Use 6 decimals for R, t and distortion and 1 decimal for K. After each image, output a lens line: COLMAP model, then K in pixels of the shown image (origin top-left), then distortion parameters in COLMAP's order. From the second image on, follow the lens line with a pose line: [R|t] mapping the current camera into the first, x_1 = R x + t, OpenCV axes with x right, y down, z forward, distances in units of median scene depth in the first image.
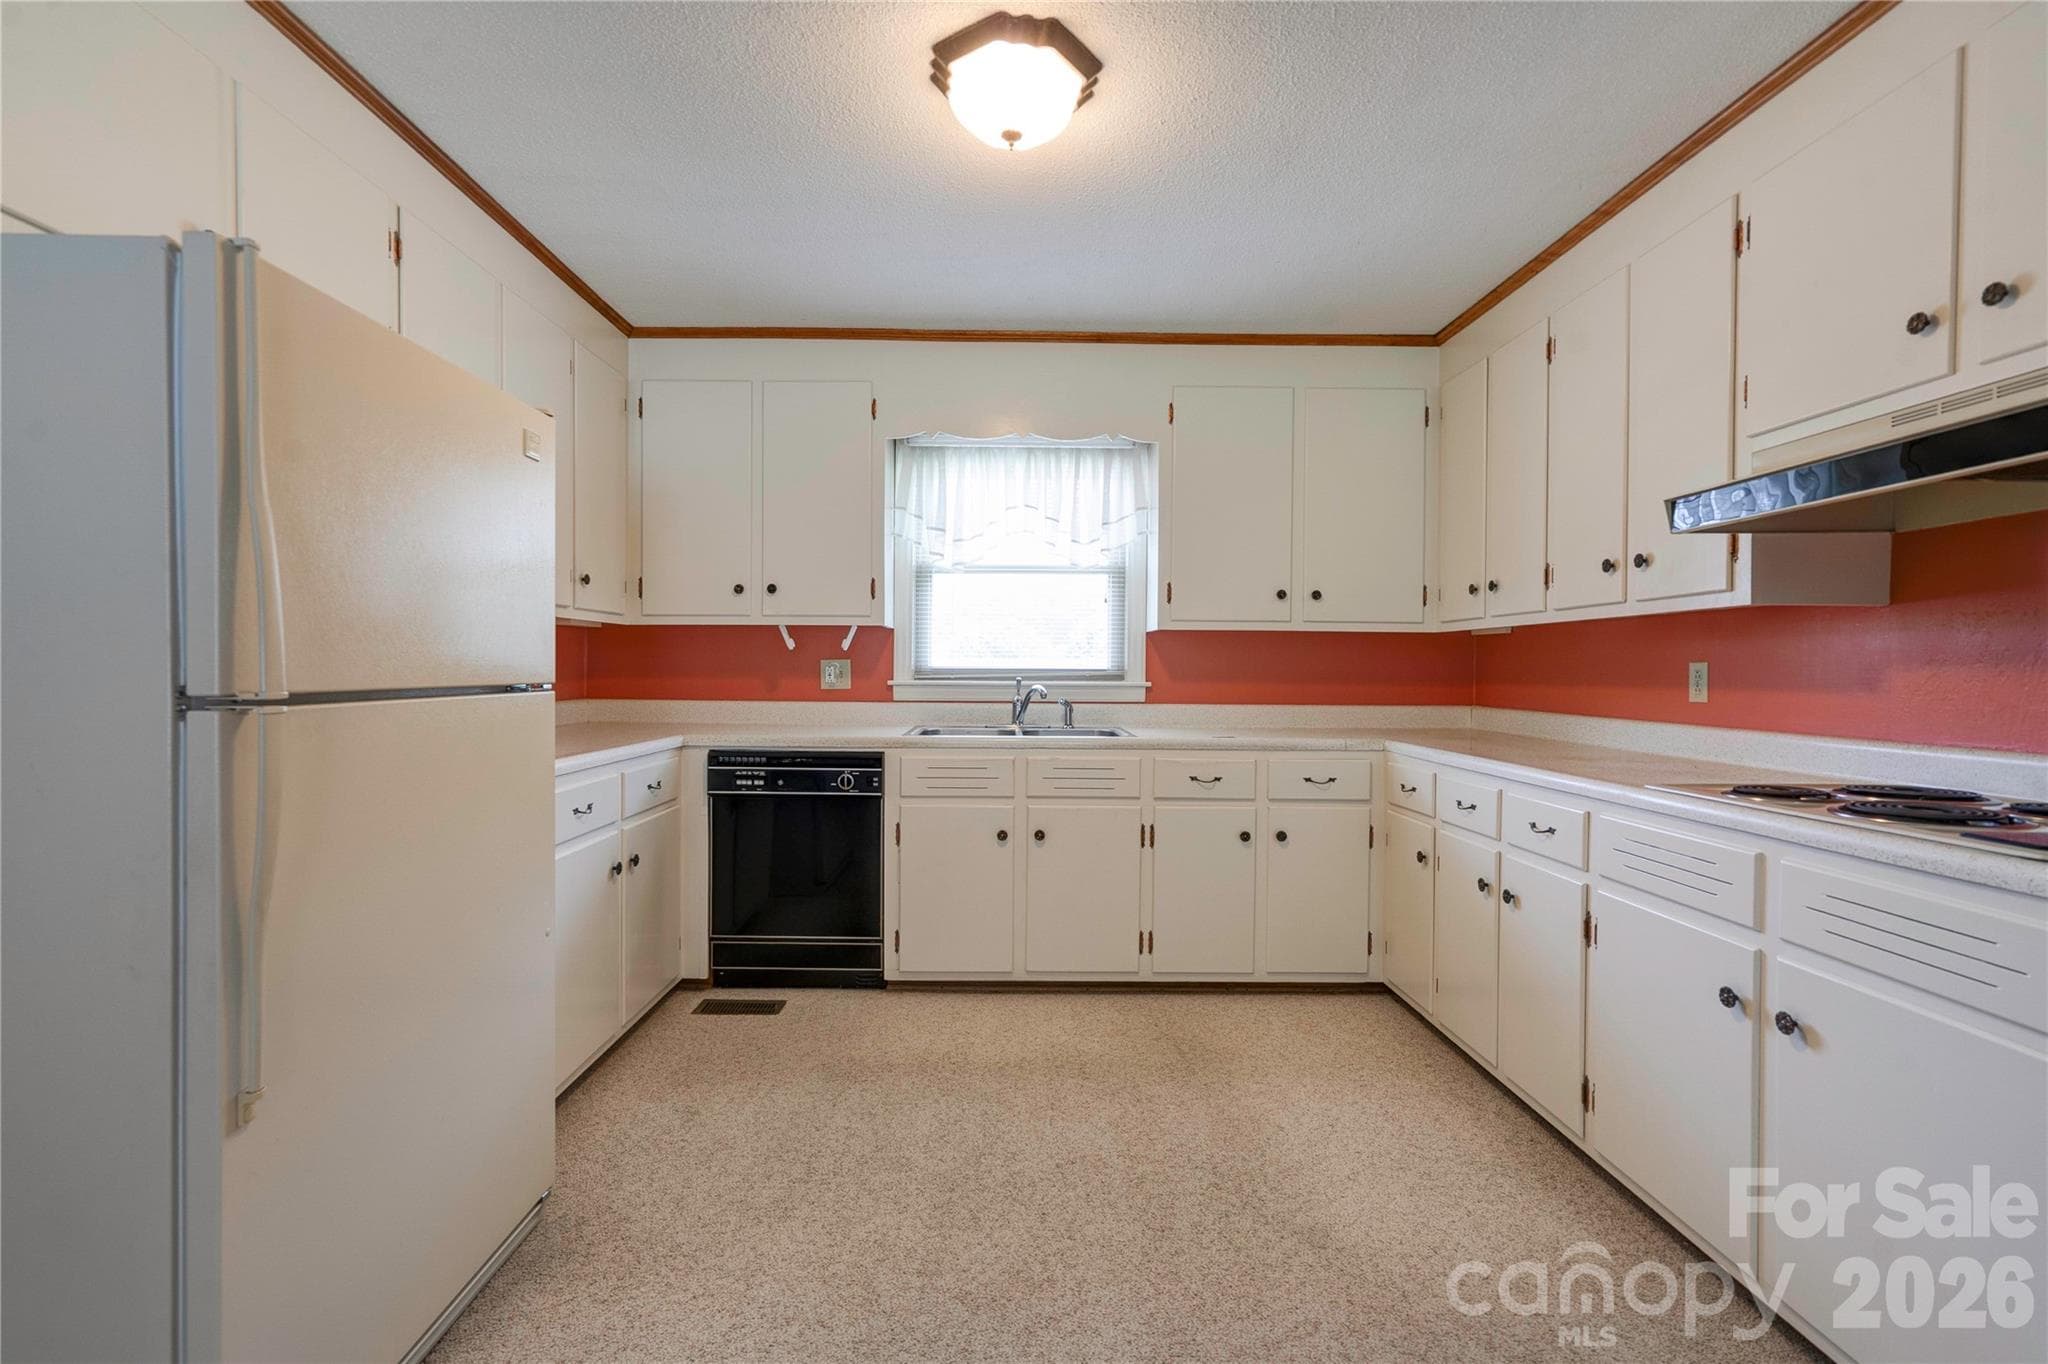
lens RADIAL K [[937.1, 0, 1002.6], [0, 937.1, 676.6], [0, 0, 1]] dist [-0.014155, 0.016033]
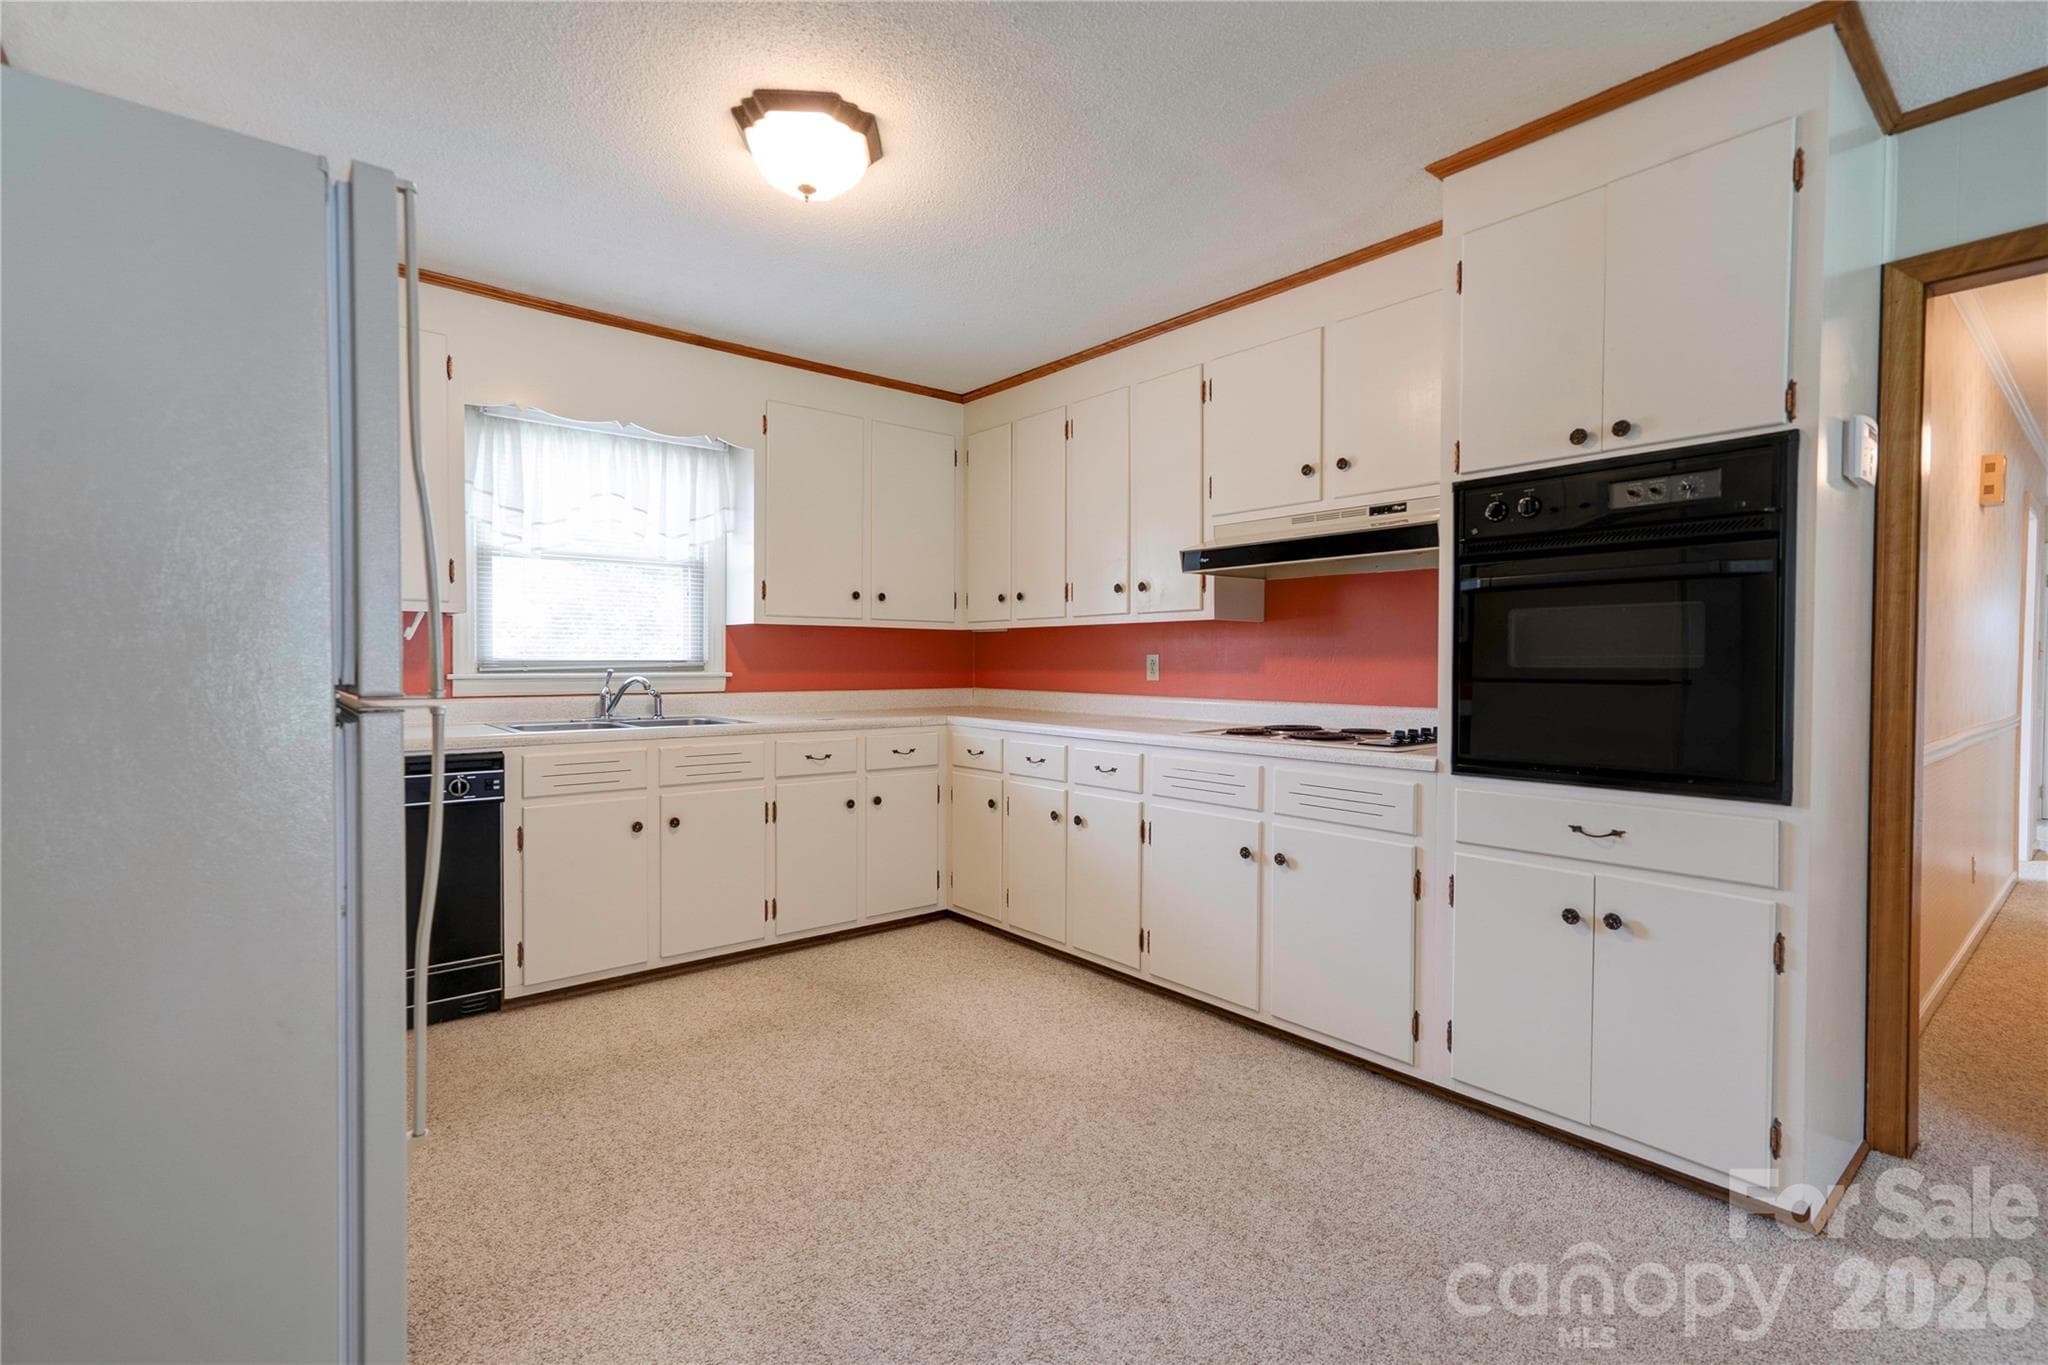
lens RADIAL K [[937.1, 0, 1002.6], [0, 937.1, 677.1], [0, 0, 1]] dist [-0.014155, 0.016033]
pose [[0.774407, -0.015567, 0.632496, -0.323717], [0.007548, 0.999853, 0.015367, -0.002975], [-0.632642, -0.007126, 0.774411, -0.018199]]
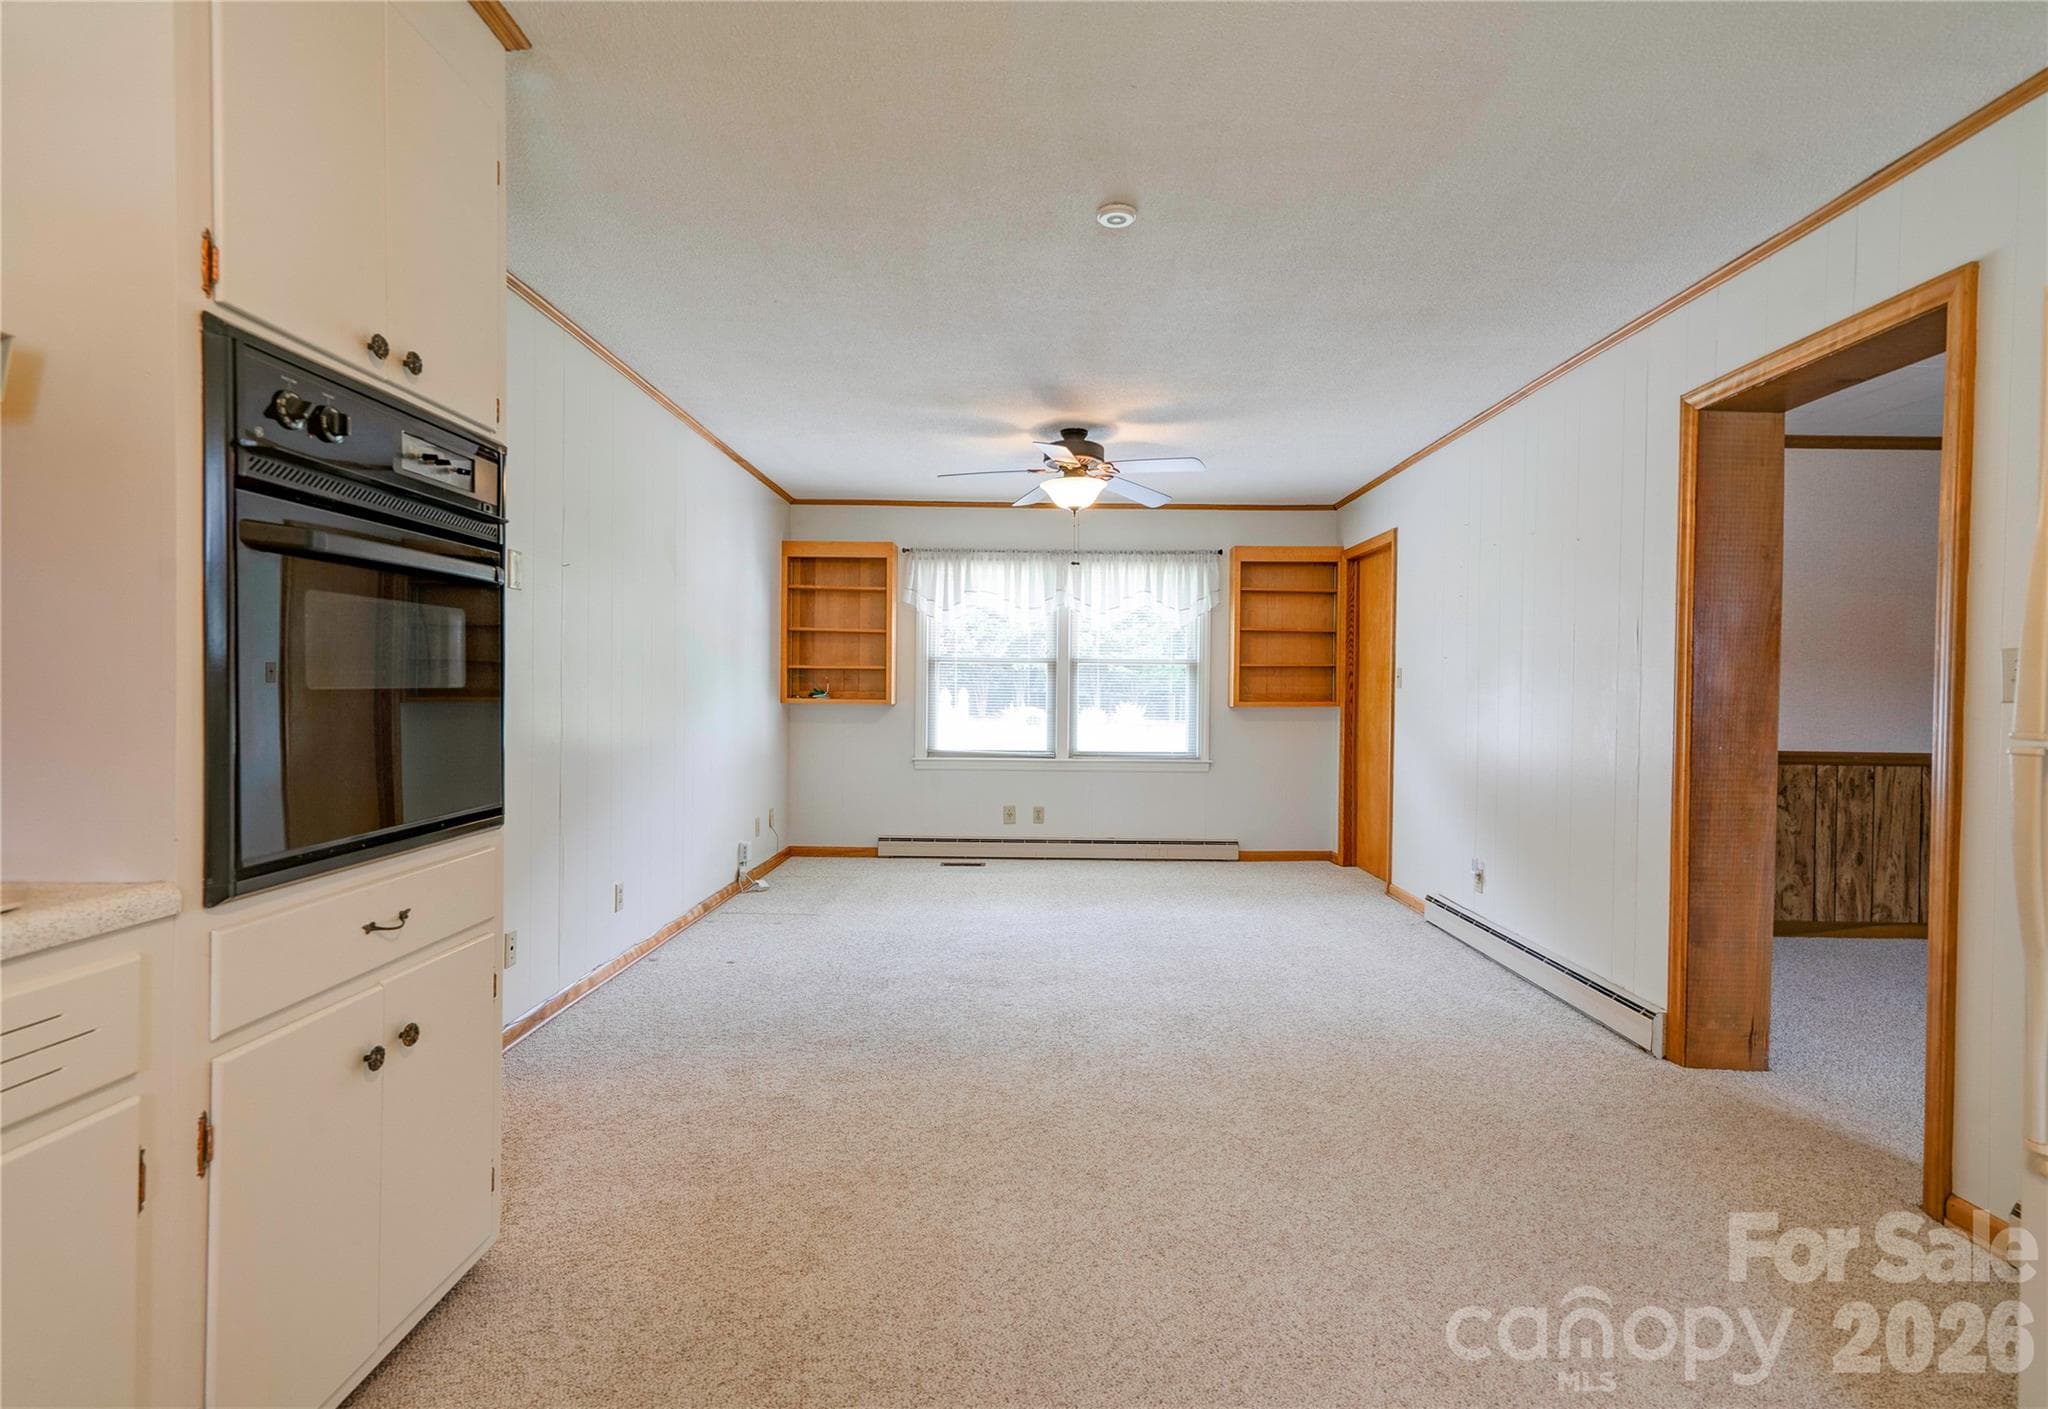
lens RADIAL K [[993.3, 0, 1049.4], [0, 993.3, 698.5], [0, 0, 1]] dist [-0.019375, 0.022910]
pose [[-0.999629, -0.018798, -0.019714, 0.088252], [-0.019172, 0.999636, 0.018967, -0.007031], [0.019350, 0.019338, -0.999626, 0.701135]]
